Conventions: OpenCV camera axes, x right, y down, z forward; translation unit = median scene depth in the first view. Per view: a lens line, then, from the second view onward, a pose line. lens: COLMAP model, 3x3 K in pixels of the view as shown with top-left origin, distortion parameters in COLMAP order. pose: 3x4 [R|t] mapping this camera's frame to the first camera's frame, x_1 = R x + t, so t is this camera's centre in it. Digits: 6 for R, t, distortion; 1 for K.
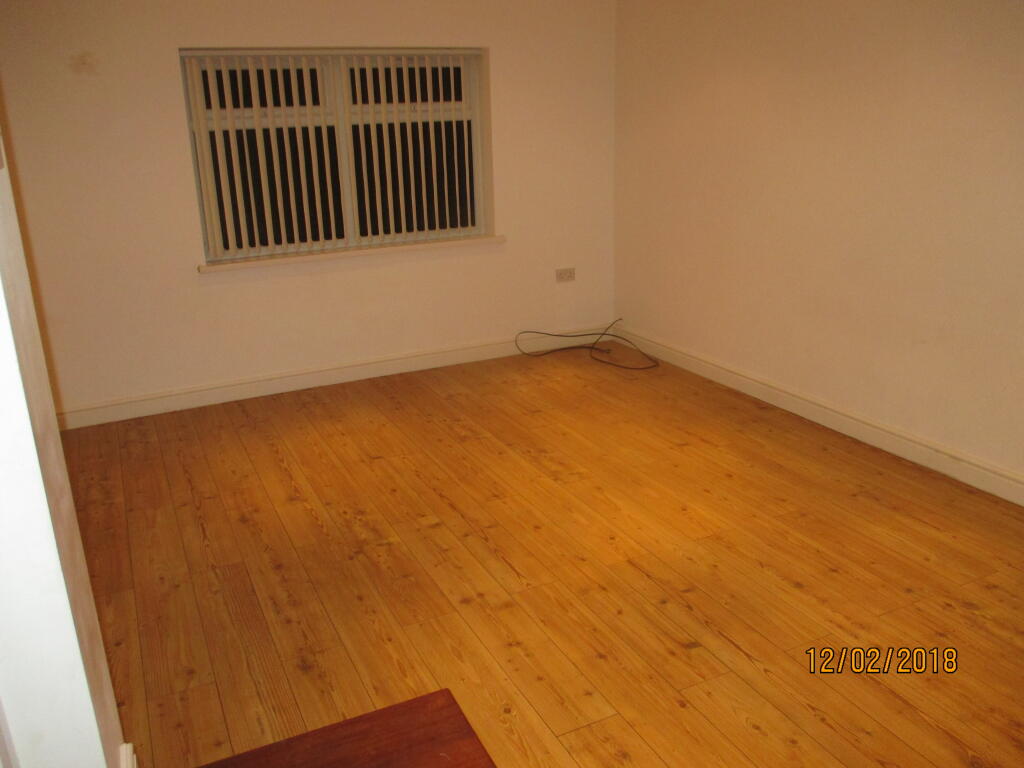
lens RADIAL K [[853.5, 0, 510.7], [0, 853.5, 383.8], [0, 0, 1]] dist [-0.003267, 0.005501]
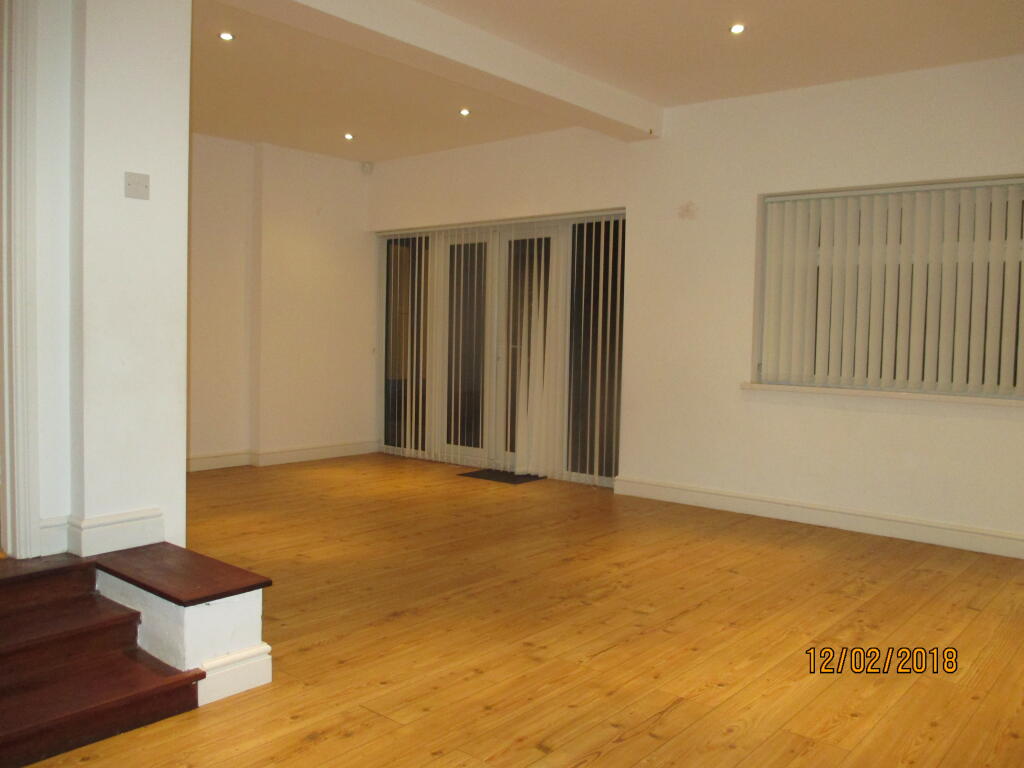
lens RADIAL K [[853.5, 0, 512.1], [0, 853.5, 381.9], [0, 0, 1]] dist [-0.003267, 0.005501]
pose [[0.411341, 0.091375, -0.906890, 0.794454], [-0.311739, 0.949065, -0.045772, 0.006356], [0.856515, 0.301541, 0.418874, 0.426644]]
